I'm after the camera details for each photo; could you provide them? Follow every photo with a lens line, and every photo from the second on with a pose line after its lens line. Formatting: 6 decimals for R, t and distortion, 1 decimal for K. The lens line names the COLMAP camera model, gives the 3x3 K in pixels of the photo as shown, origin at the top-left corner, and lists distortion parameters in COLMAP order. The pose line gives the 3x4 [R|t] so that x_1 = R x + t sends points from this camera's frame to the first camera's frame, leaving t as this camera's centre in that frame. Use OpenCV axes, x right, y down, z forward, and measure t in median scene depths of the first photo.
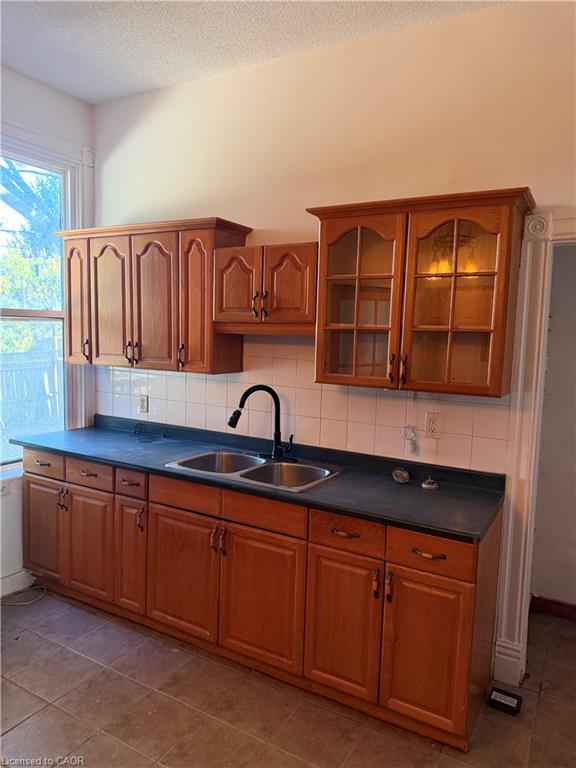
lens RADIAL K [[538.7, 0, 295.2], [0, 538.7, 387.2], [0, 0, 1]] dist [0.043212, -0.056118]
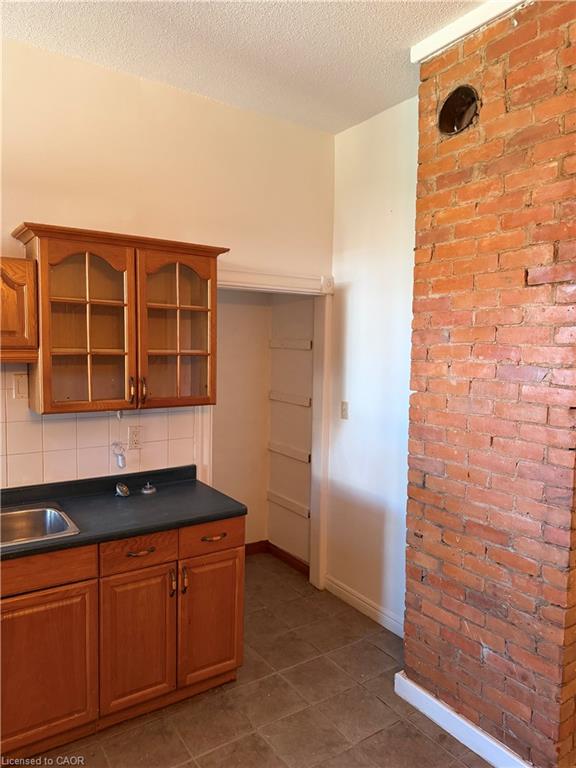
lens RADIAL K [[538.7, 0, 292.7], [0, 538.7, 384.6], [0, 0, 1]] dist [0.043212, -0.056118]
pose [[0.445900, -0.095219, 0.890004, -0.566960], [0.085659, 0.994301, 0.063462, -0.078363], [-0.890975, 0.047939, 0.451515, 0.205509]]
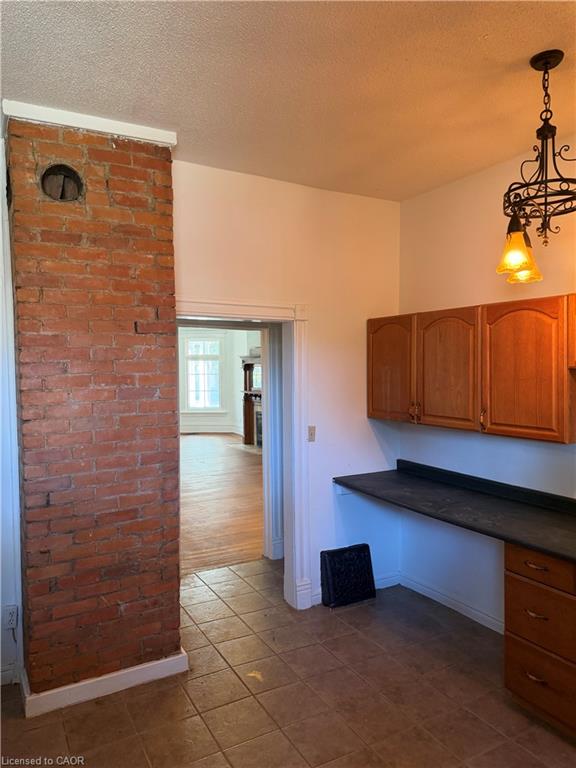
lens RADIAL K [[538.7, 0, 291.6], [0, 538.7, 384.3], [0, 0, 1]] dist [0.043212, -0.056118]
pose [[-0.852514, -0.036746, 0.521412, -0.576357], [0.038983, 0.990278, 0.133526, -0.172312], [-0.521249, 0.134159, -0.842793, 1.039031]]
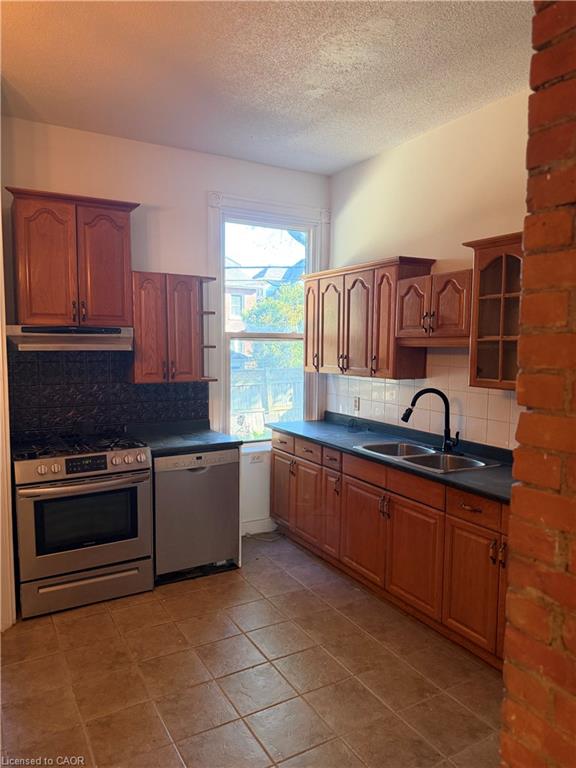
lens RADIAL K [[538.7, 0, 286.1], [0, 538.7, 388.5], [0, 0, 1]] dist [0.043212, -0.056118]
pose [[0.858726, 0.021095, -0.512001, 0.294577], [-0.034871, 0.999242, -0.017316, 0.030536], [0.511247, 0.032723, 0.858810, -0.227506]]
